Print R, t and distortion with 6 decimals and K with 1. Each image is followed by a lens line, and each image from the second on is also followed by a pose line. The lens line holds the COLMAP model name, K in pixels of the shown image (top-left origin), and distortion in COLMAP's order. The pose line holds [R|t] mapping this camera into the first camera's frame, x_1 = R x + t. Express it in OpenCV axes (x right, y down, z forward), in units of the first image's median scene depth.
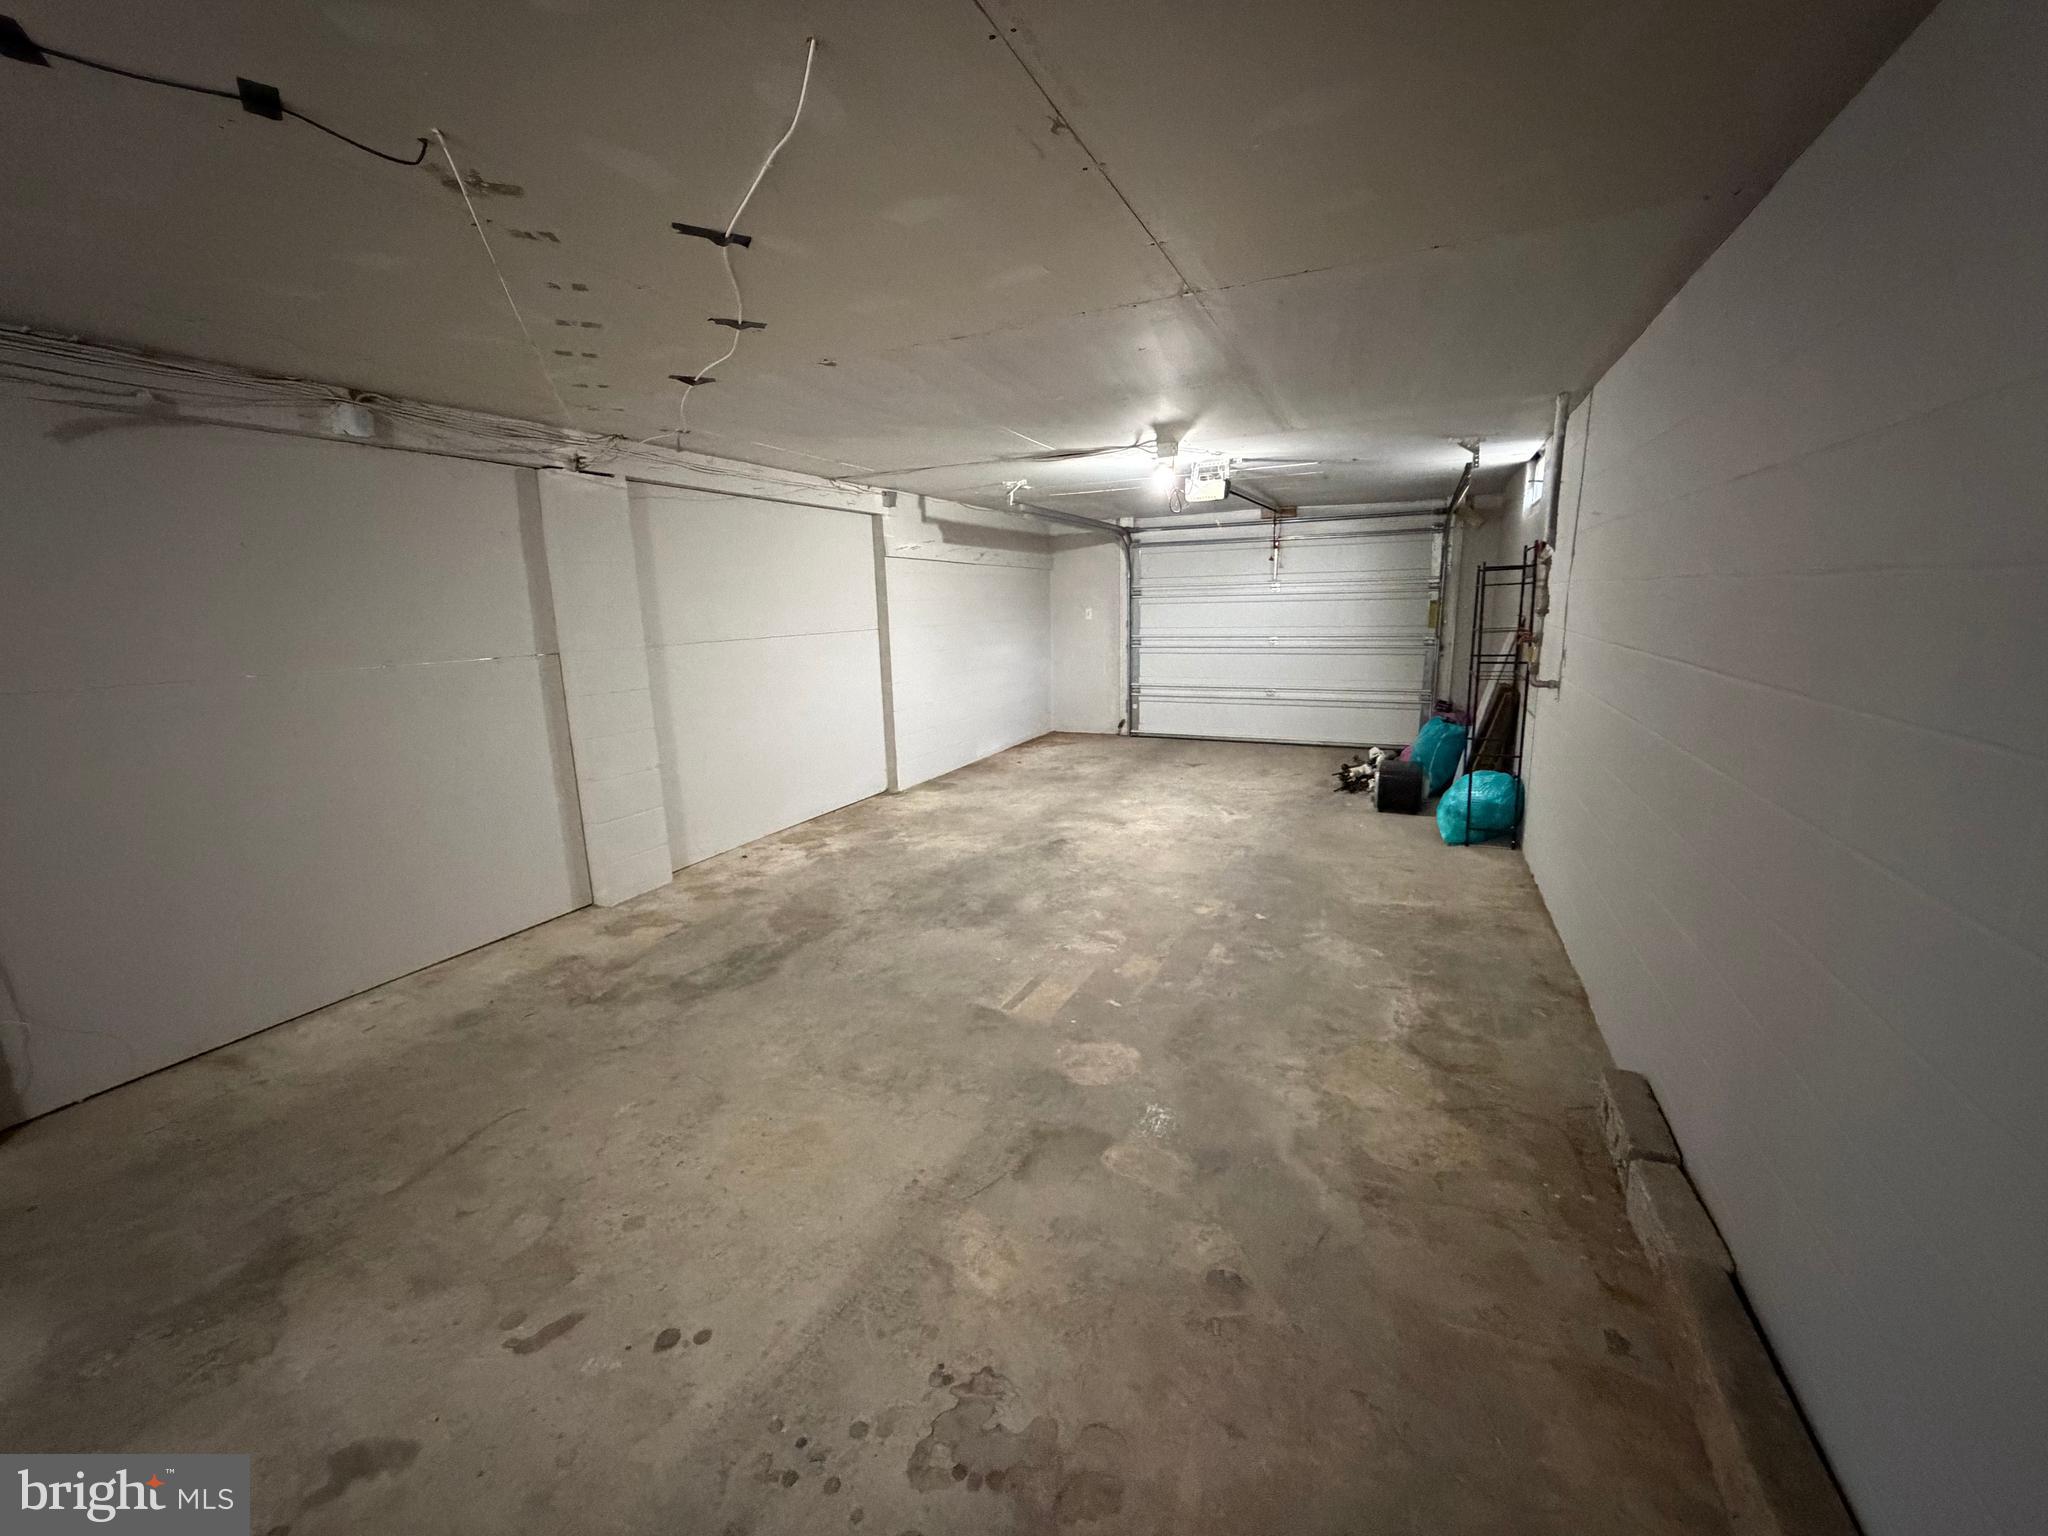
lens RADIAL K [[816.6, 0, 1021.3], [0, 816.6, 763.7], [0, 0, 1]] dist [0.001073, 0.000083]
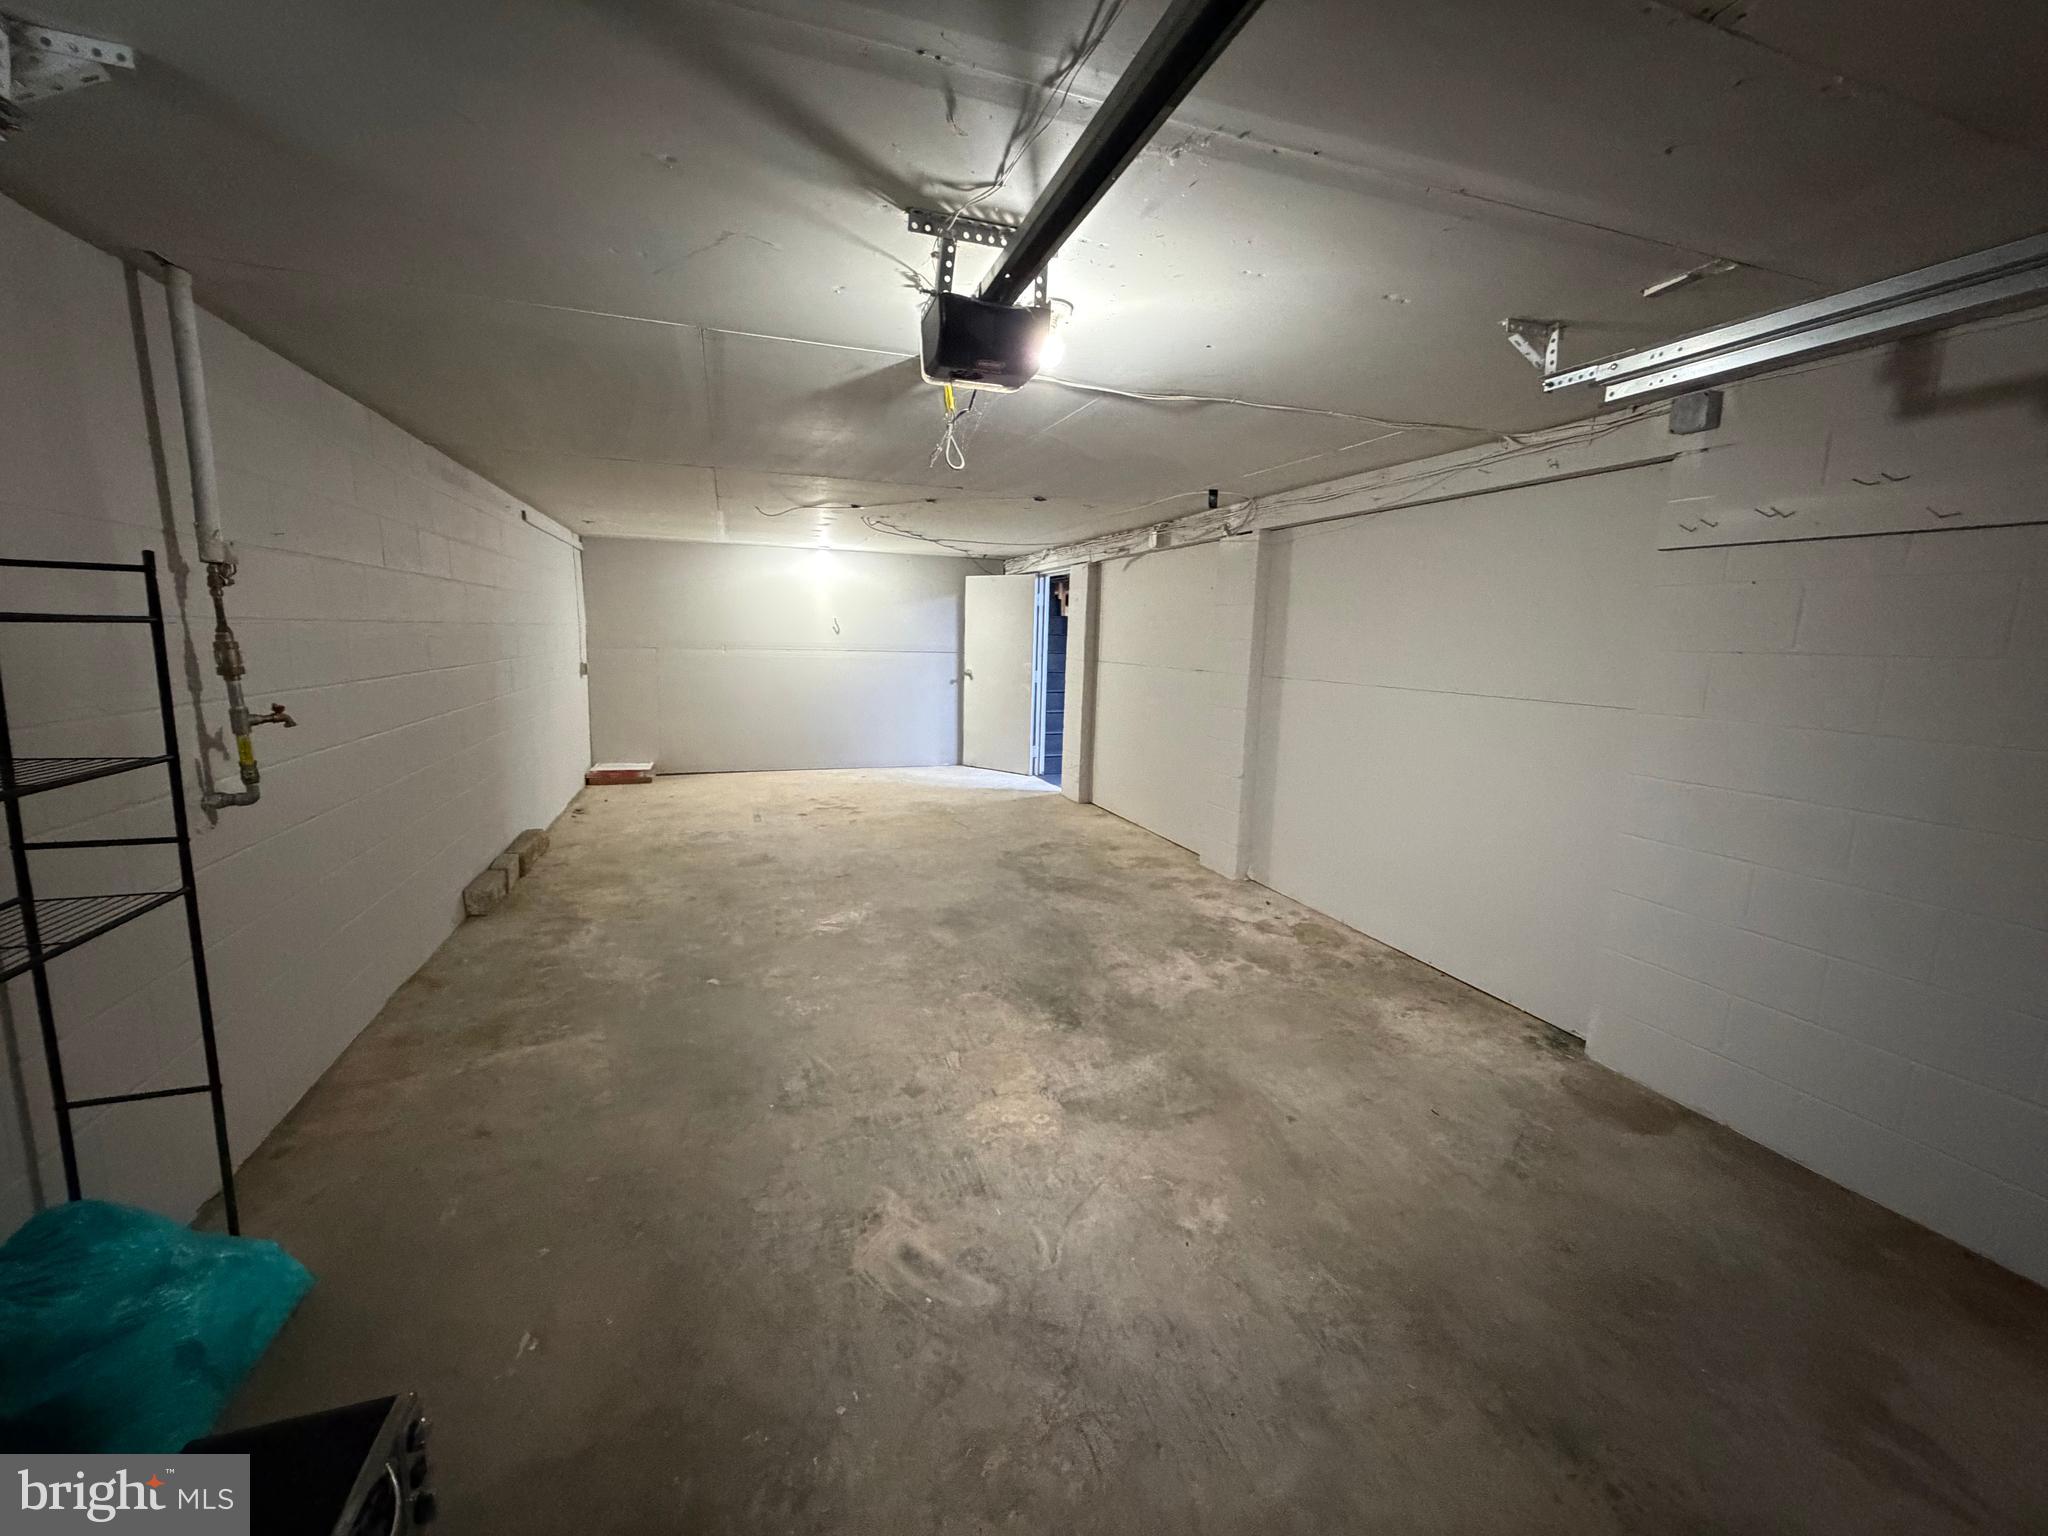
lens RADIAL K [[816.6, 0, 1021.3], [0, 816.6, 763.7], [0, 0, 1]] dist [0.001073, 0.000083]
pose [[-0.713163, 0.119715, -0.690701, 0.520369], [-0.142172, 0.940131, 0.309744, -0.301380], [0.686430, 0.319096, -0.653446, 1.406183]]
